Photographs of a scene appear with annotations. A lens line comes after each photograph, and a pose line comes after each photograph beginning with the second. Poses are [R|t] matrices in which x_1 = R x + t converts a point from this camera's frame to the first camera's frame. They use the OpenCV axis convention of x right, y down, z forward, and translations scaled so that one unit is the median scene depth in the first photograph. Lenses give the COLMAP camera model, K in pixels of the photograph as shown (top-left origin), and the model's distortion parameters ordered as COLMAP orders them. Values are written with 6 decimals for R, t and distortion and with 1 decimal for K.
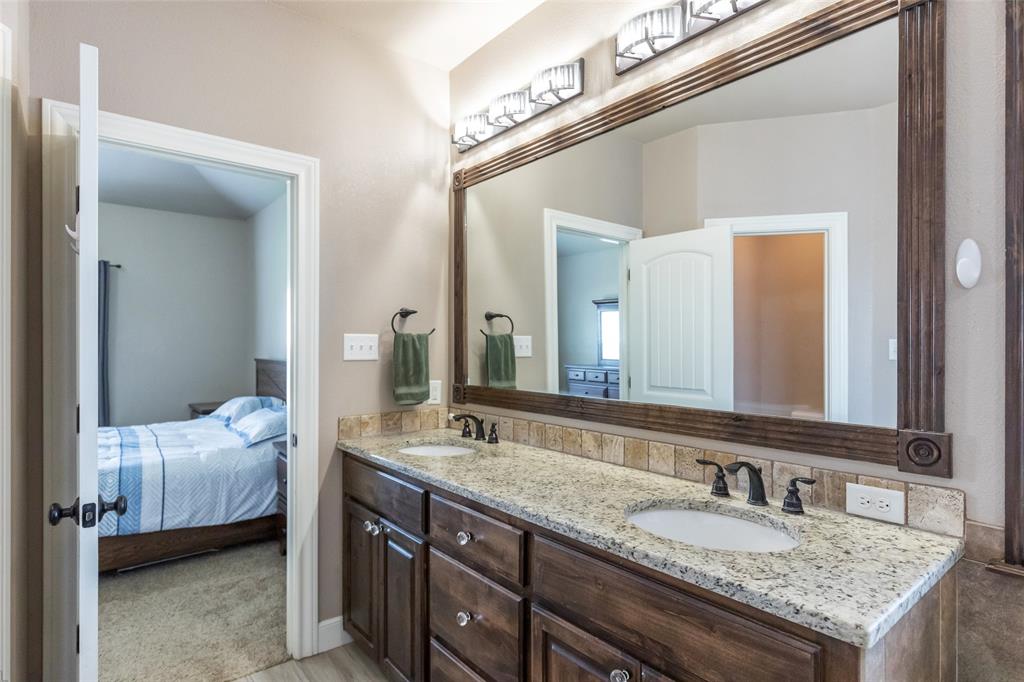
lens RADIAL K [[536.9, 0, 511.6], [0, 536.9, 346.8], [0, 0, 1]] dist [0.000673, -0.000219]
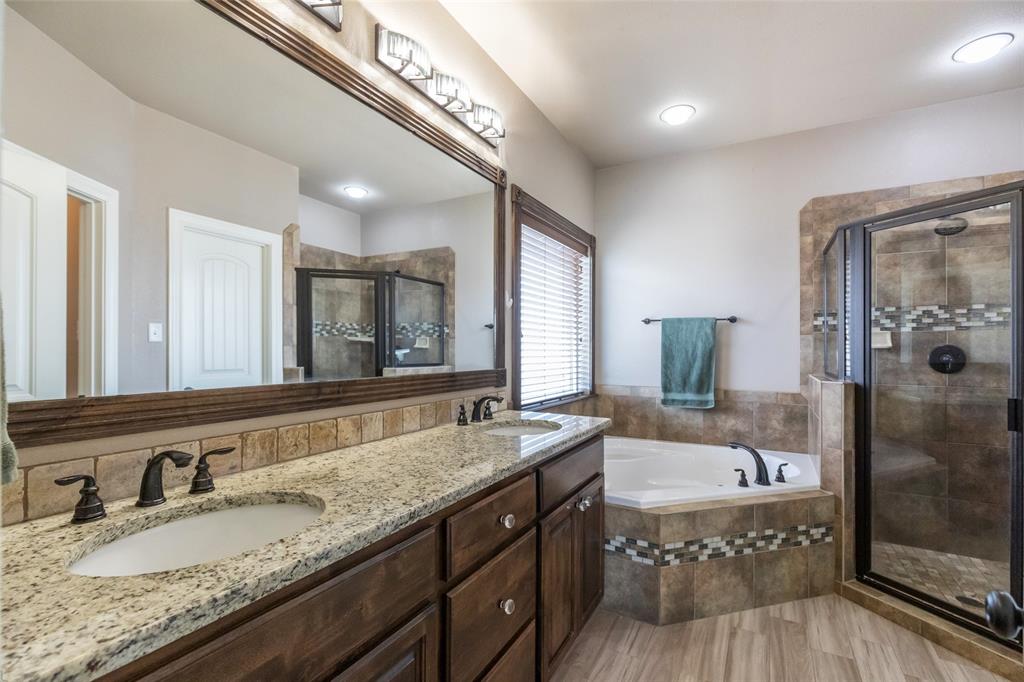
lens RADIAL K [[463.5, 0, 507.7], [0, 463.5, 346.0], [0, 0, 1]] dist [-0.000950, -0.000564]
pose [[-0.367685, 0.002927, 0.929946, -1.051795], [-0.003468, 0.999984, -0.004519, 0.063681], [-0.929944, -0.004887, -0.367669, 1.609419]]
